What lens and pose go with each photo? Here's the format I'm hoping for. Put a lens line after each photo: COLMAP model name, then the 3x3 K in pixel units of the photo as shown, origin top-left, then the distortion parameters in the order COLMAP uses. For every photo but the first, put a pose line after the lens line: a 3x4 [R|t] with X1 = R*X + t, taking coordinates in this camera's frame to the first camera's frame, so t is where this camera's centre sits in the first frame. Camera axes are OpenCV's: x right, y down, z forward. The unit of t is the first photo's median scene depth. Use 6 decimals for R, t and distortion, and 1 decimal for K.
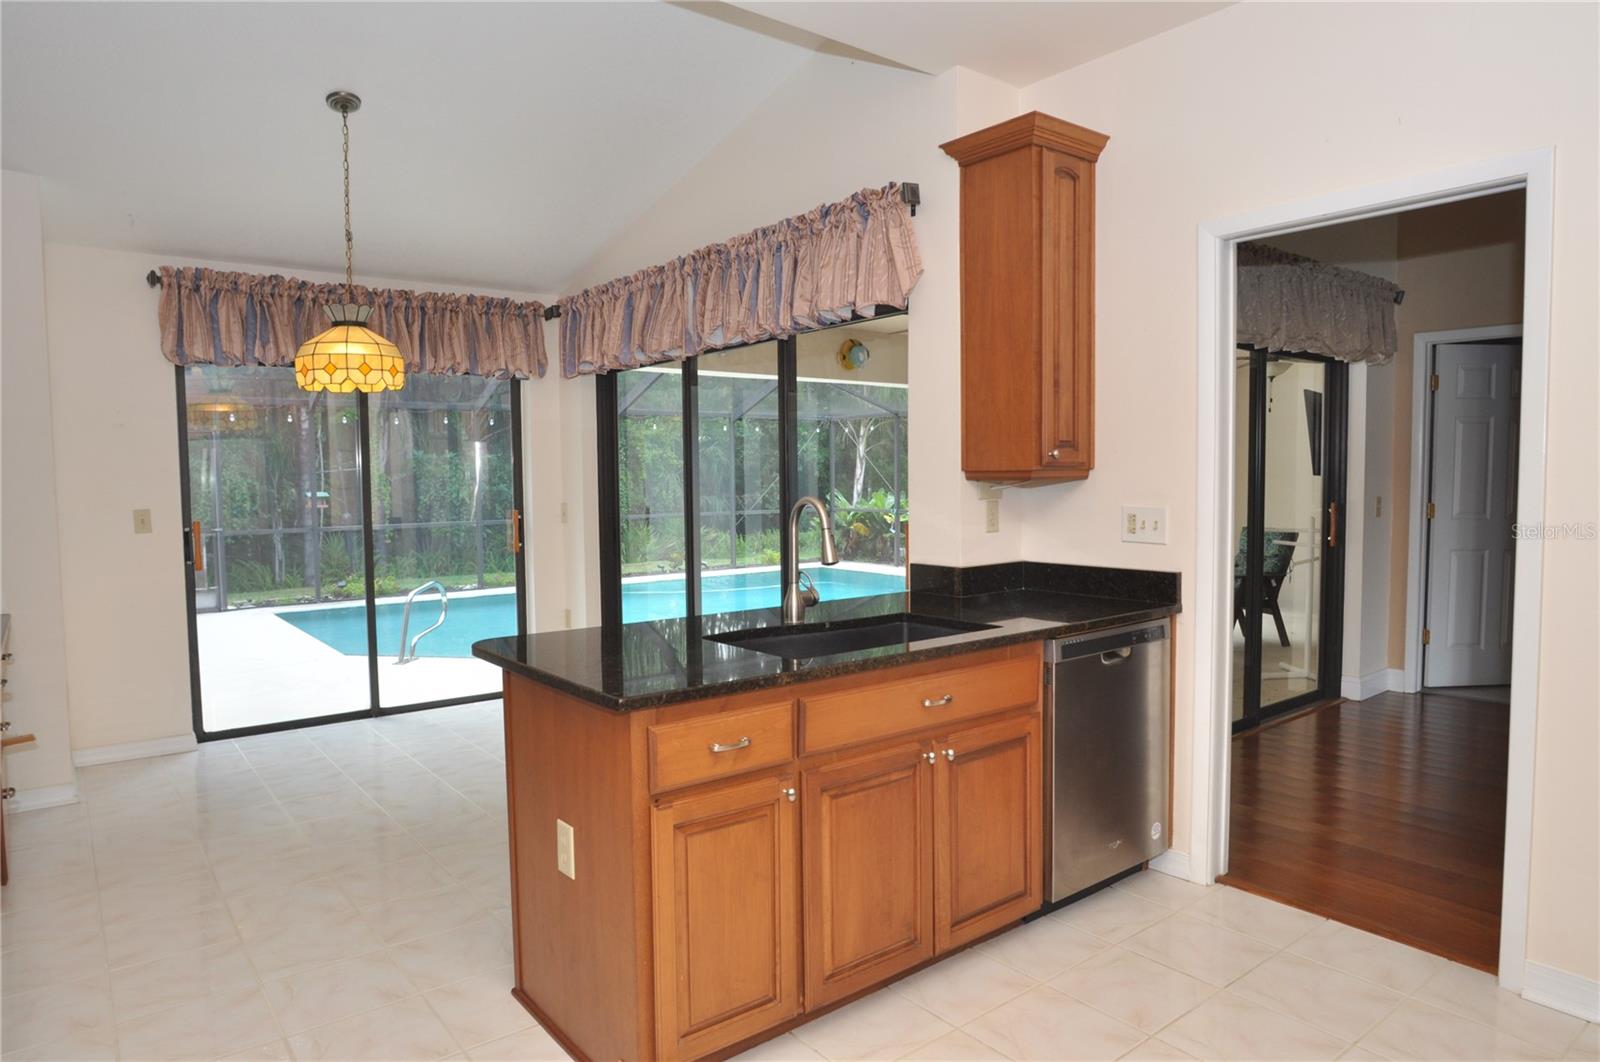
lens RADIAL K [[996.6, 0, 800.0], [0, 996.6, 531.0], [0, 0, 1]] dist [-0.080351, 0.047852]
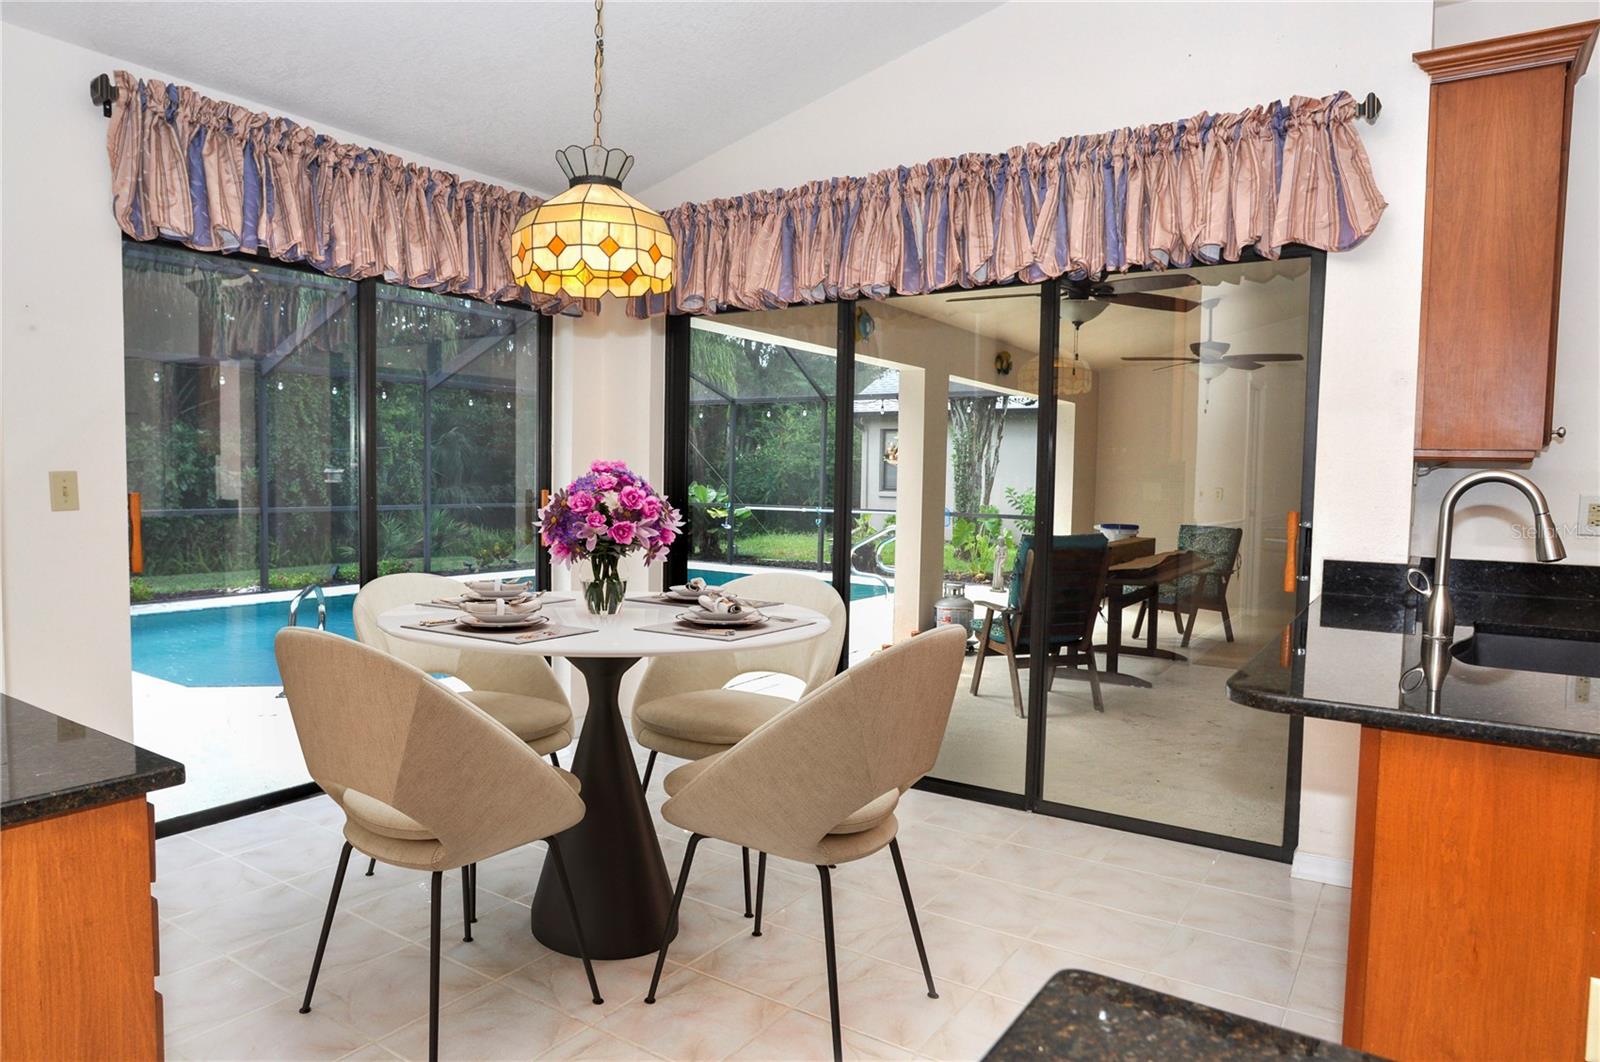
lens RADIAL K [[996.6, 0, 800.0], [0, 996.6, 531.0], [0, 0, 1]] dist [-0.080351, 0.047852]
pose [[0.948557, 0.010158, 0.316442, -0.422348], [-0.010922, 0.999940, 0.000641, 0.008747], [-0.316417, -0.004064, 0.948612, 0.279798]]
